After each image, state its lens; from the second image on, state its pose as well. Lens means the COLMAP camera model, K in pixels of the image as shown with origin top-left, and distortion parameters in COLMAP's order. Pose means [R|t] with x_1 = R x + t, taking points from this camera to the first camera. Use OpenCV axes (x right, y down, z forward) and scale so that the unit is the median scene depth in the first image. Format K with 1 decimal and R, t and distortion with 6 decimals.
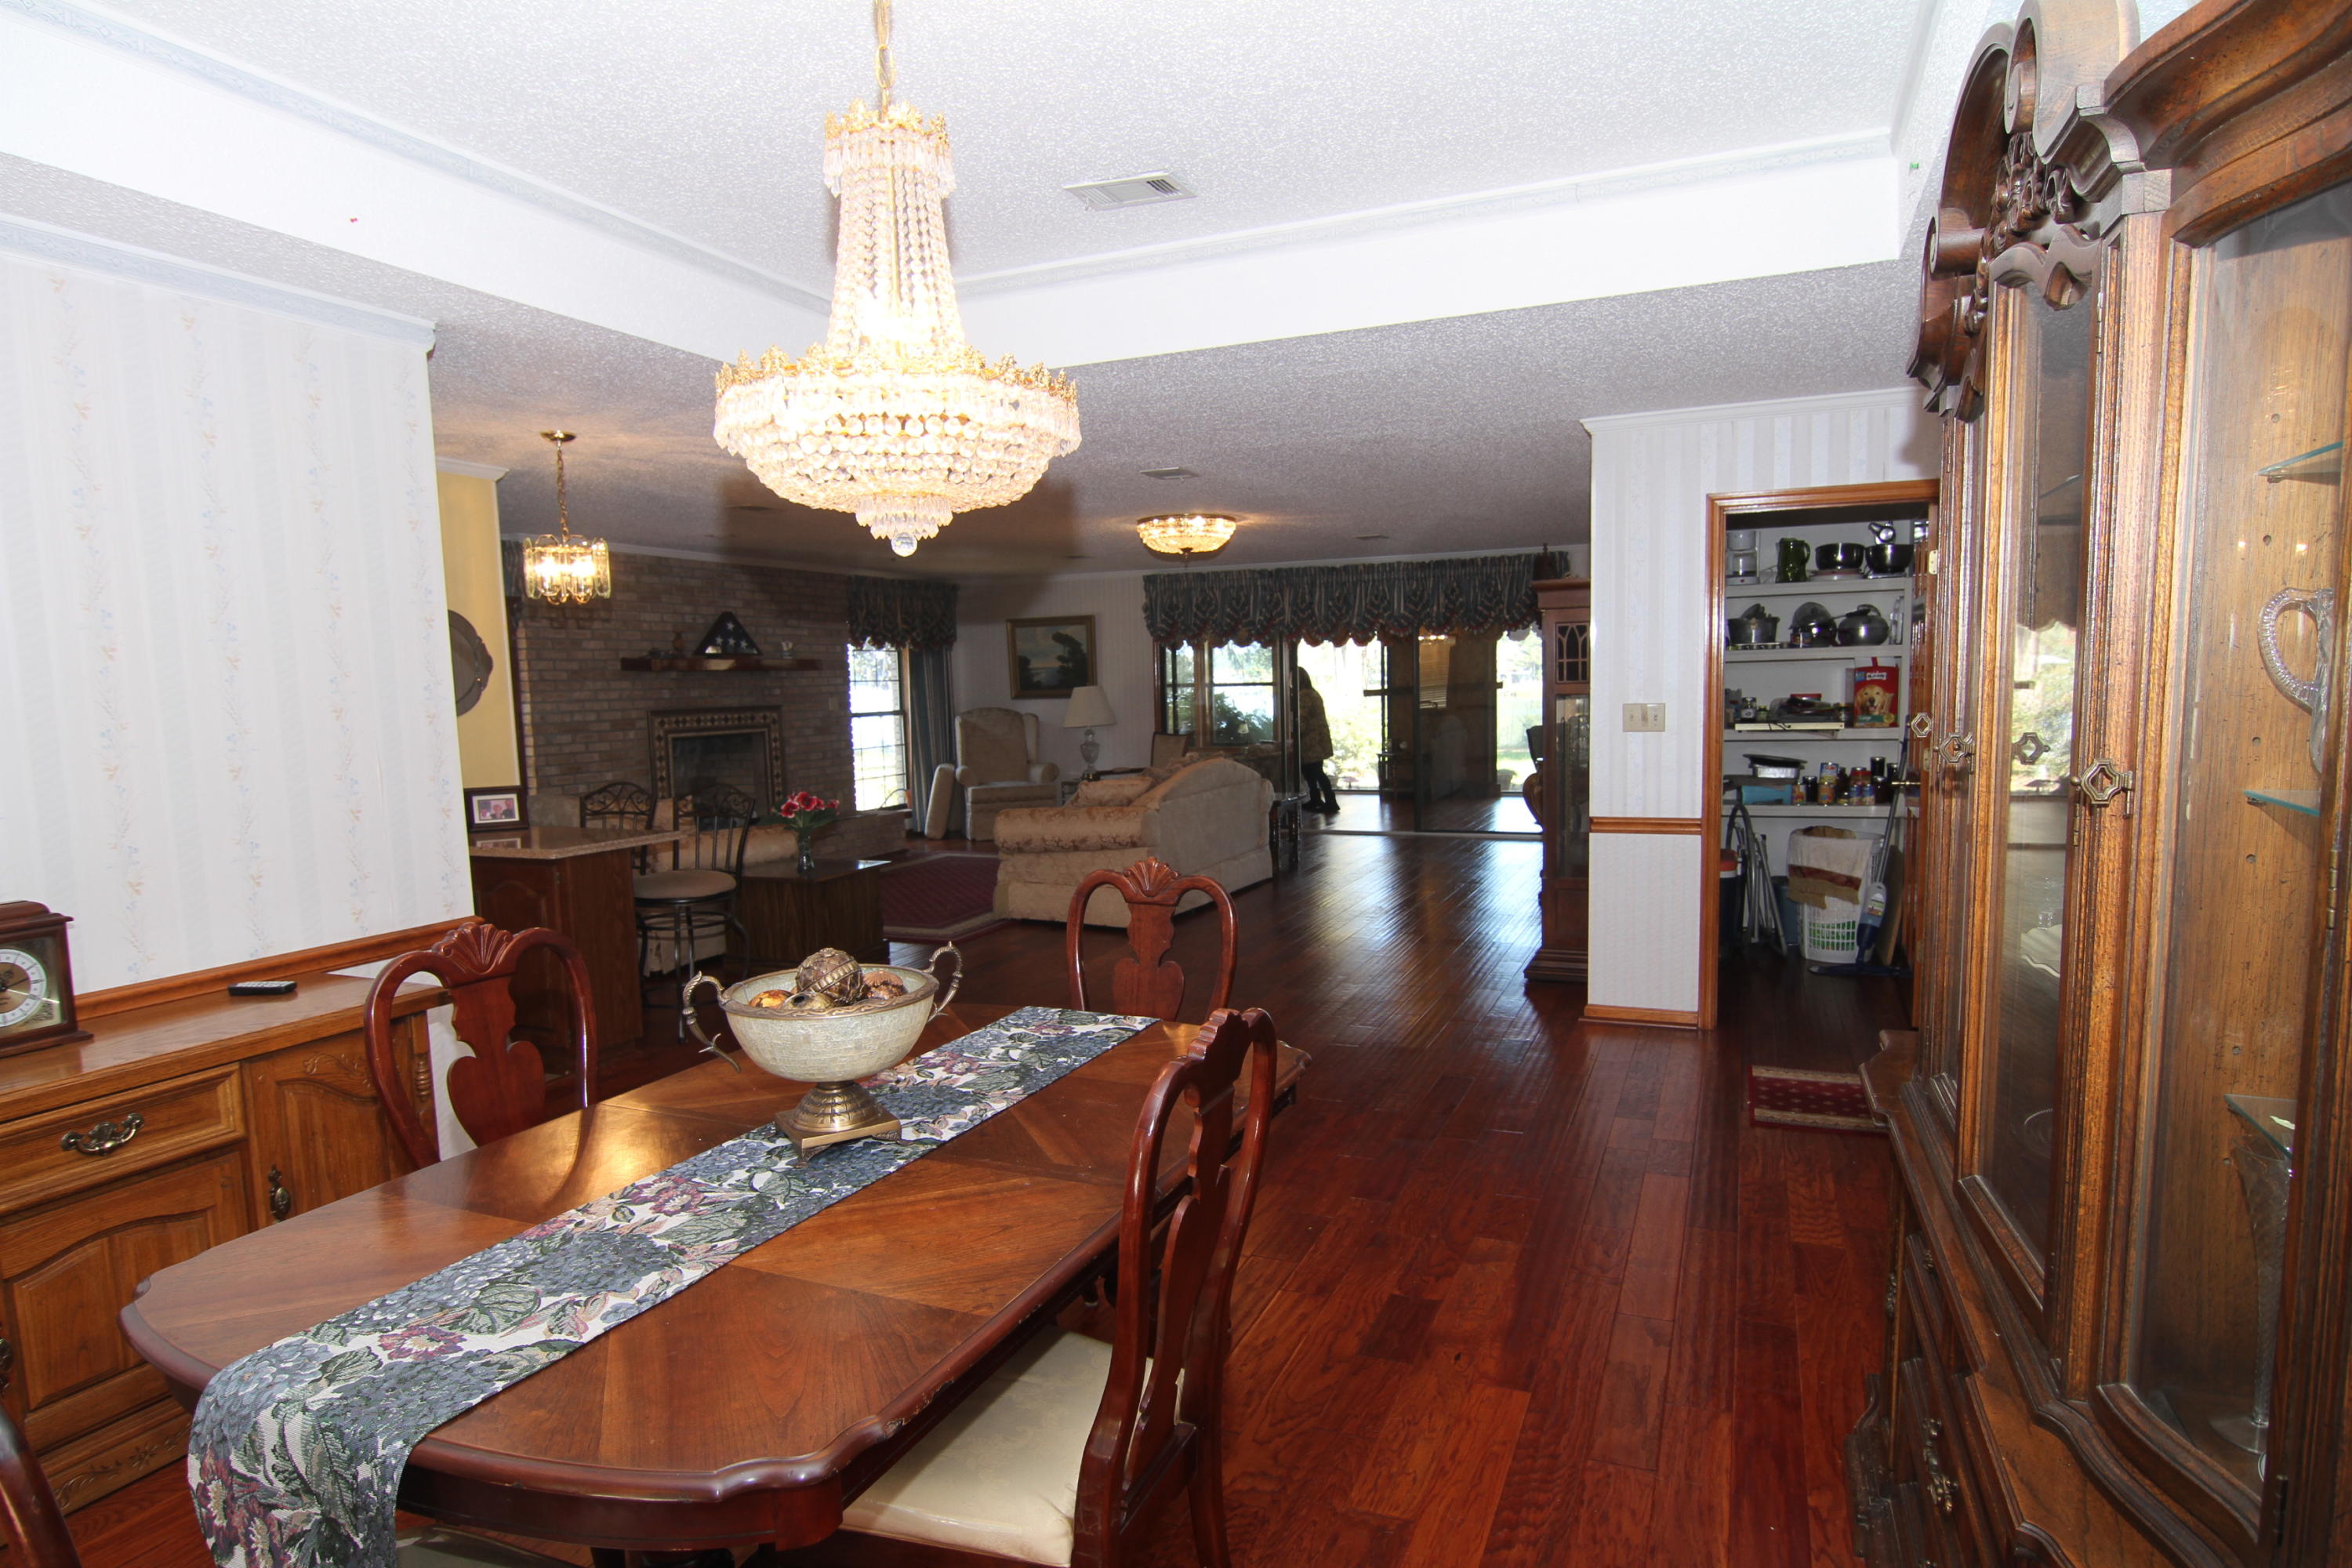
lens RADIAL K [[1330.6, 0, 1171.4], [0, 1330.6, 814.5], [0, 0, 1]] dist [-0.021017, -0.000720]
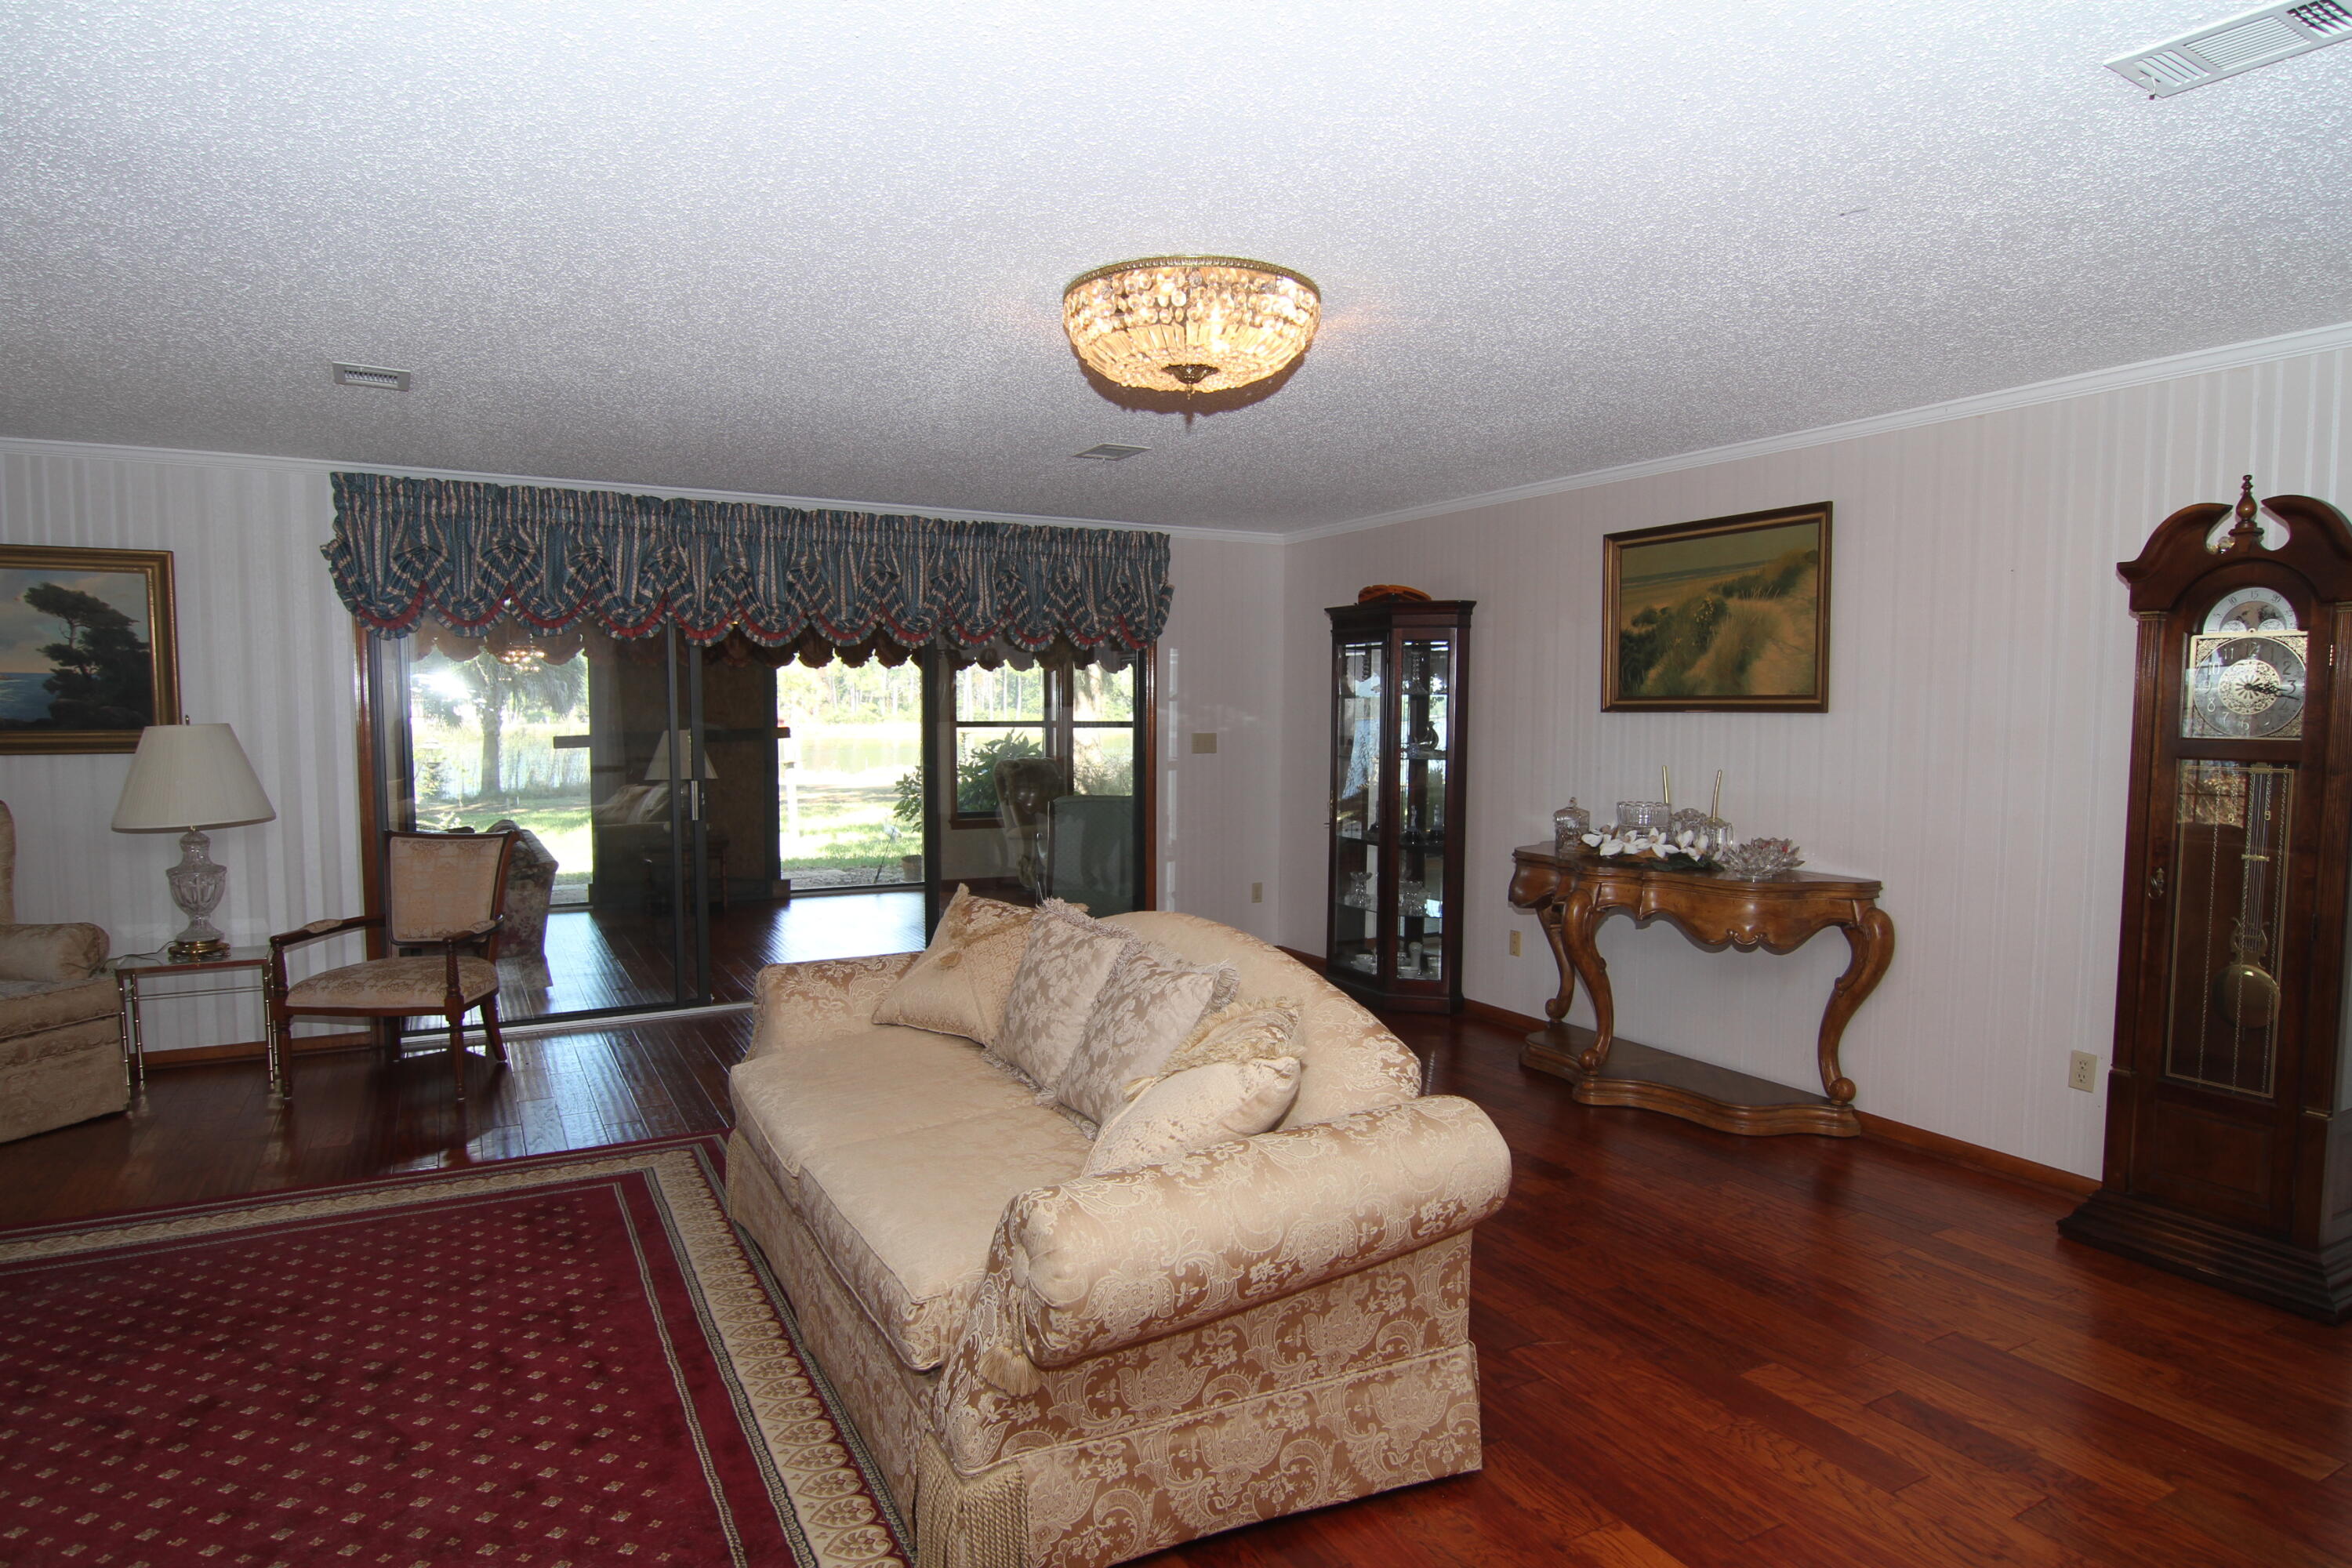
lens RADIAL K [[1330.6, 0, 1171.4], [0, 1330.6, 814.5], [0, 0, 1]] dist [-0.021017, -0.000720]
pose [[0.651534, -0.026661, 0.758151, -0.170313], [0.050472, 0.998691, -0.008255, -0.051174], [-0.756938, 0.043644, 0.652027, 0.516303]]
